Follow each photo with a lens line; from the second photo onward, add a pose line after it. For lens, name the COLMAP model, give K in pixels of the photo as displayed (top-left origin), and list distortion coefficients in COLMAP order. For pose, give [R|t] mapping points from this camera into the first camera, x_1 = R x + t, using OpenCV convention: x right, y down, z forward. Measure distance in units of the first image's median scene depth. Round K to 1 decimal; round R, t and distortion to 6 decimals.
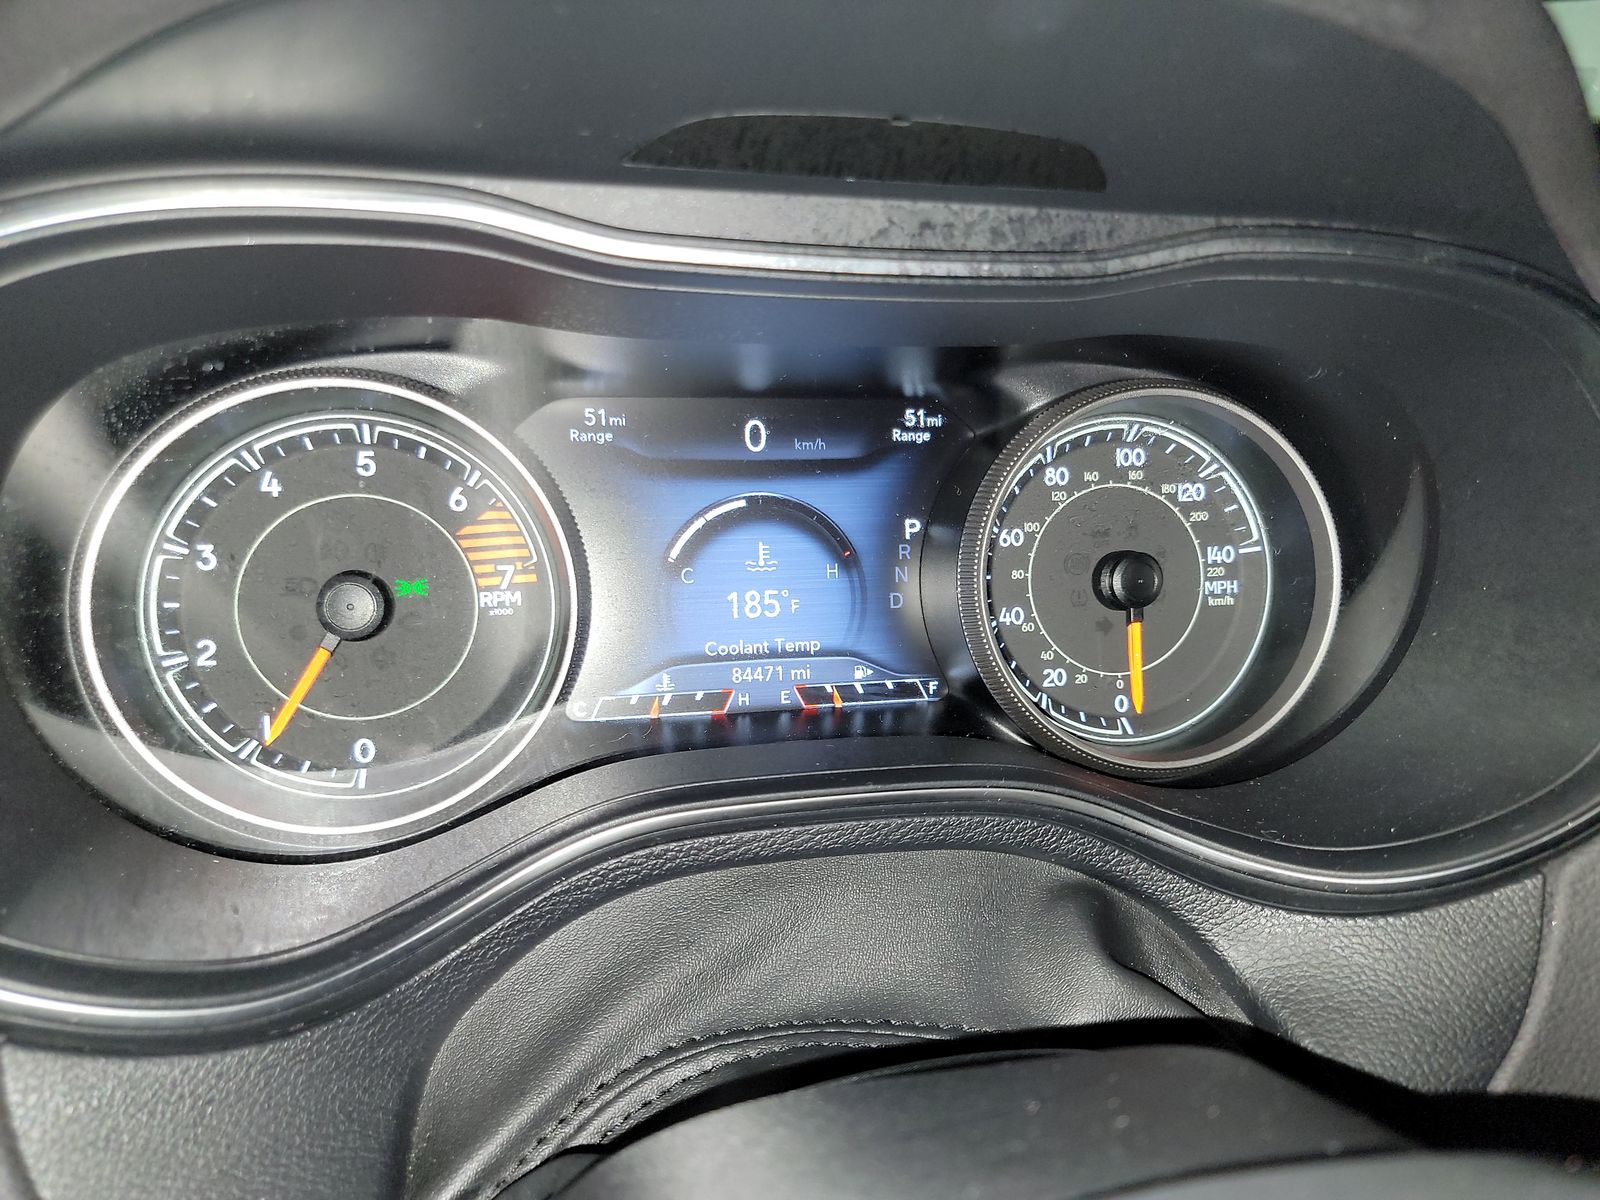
lens RADIAL K [[1135.6, 0, 797.1], [0, 1135.6, 603.9], [0, 0, 1]] dist [-0.001188, -0.006160]
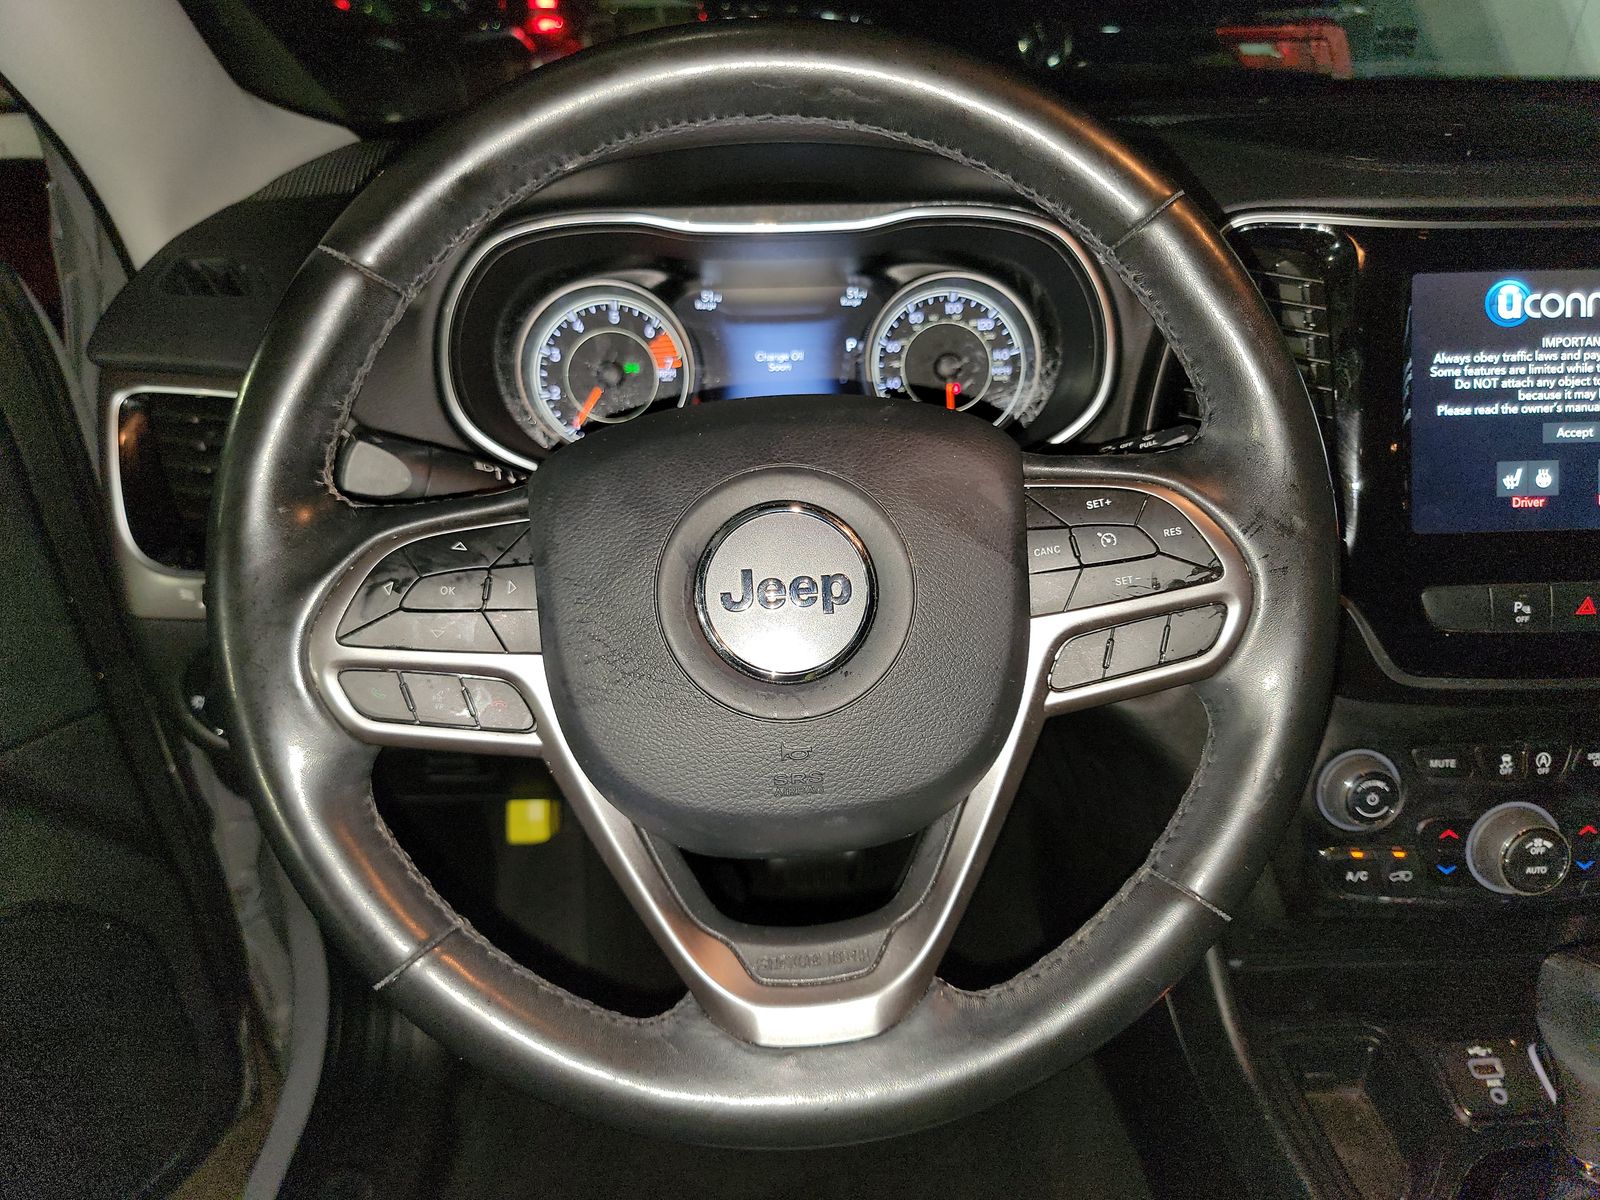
lens RADIAL K [[1135.6, 0, 796.3], [0, 1135.6, 612.1], [0, 0, 1]] dist [-0.001188, -0.006160]
pose [[0.976102, 0.016013, -0.216722, 0.484902], [-0.006006, 0.998889, 0.046751, 0.347722], [0.217230, -0.044332, 0.975113, -1.187649]]
